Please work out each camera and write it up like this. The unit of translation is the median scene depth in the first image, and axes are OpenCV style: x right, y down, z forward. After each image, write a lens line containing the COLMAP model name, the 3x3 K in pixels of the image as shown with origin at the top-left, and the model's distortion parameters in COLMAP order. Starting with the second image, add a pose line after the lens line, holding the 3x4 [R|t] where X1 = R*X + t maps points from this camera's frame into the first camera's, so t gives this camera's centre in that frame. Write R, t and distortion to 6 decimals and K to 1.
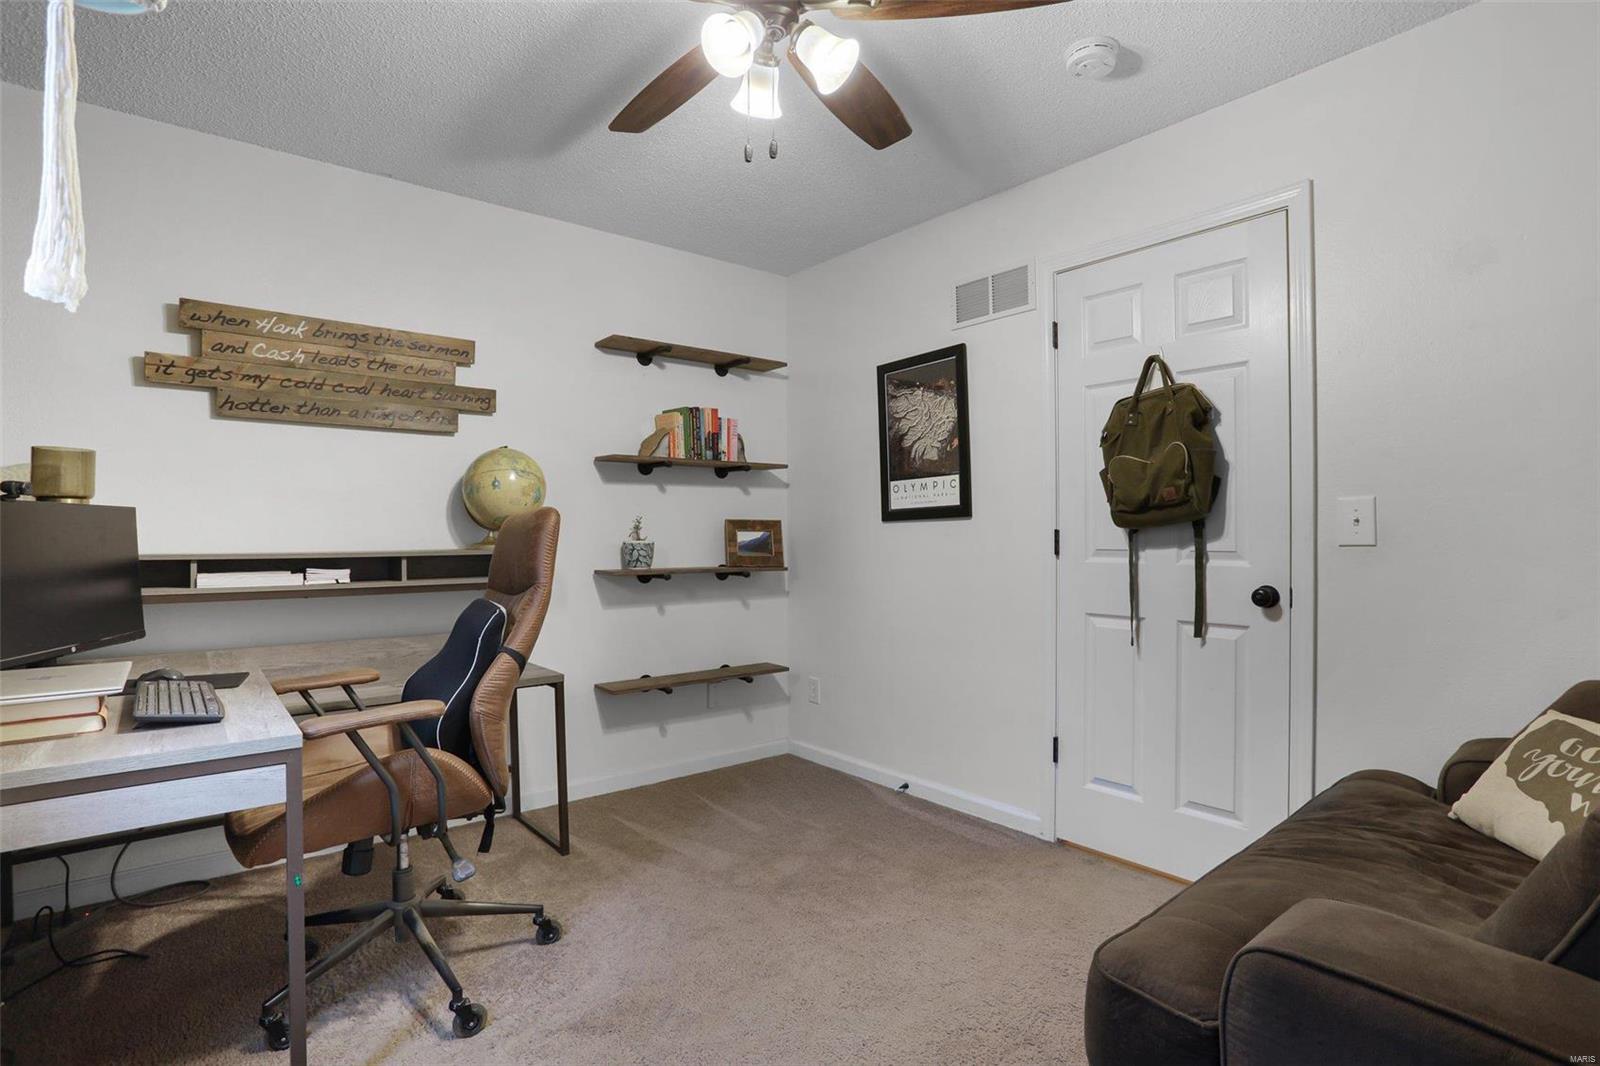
lens RADIAL K [[797.2, 0, 787.9], [0, 797.2, 532.0], [0, 0, 1]] dist [-0.018057, -0.000100]
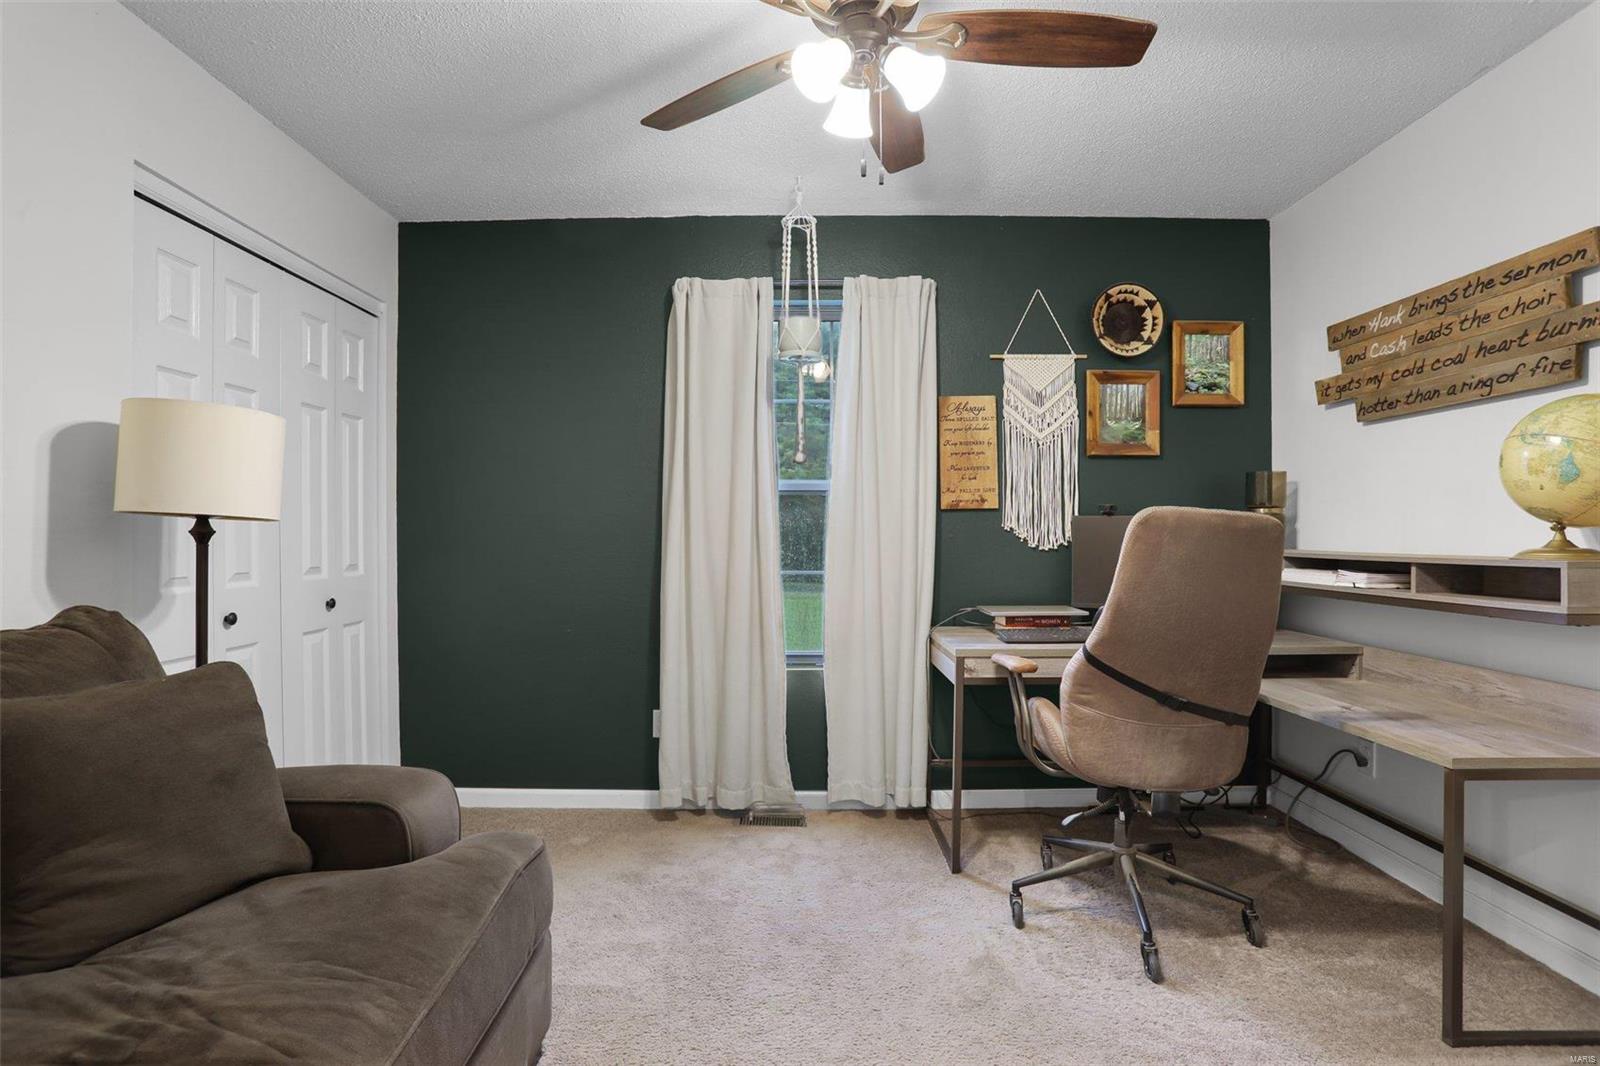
lens RADIAL K [[797.2, 0, 787.9], [0, 797.2, 532.0], [0, 0, 1]] dist [-0.018057, -0.000100]
pose [[-0.648927, 0.006334, -0.760824, 0.558116], [0.008956, 0.999960, 0.000686, -0.007987], [0.760798, -0.006369, -0.648958, 1.054563]]
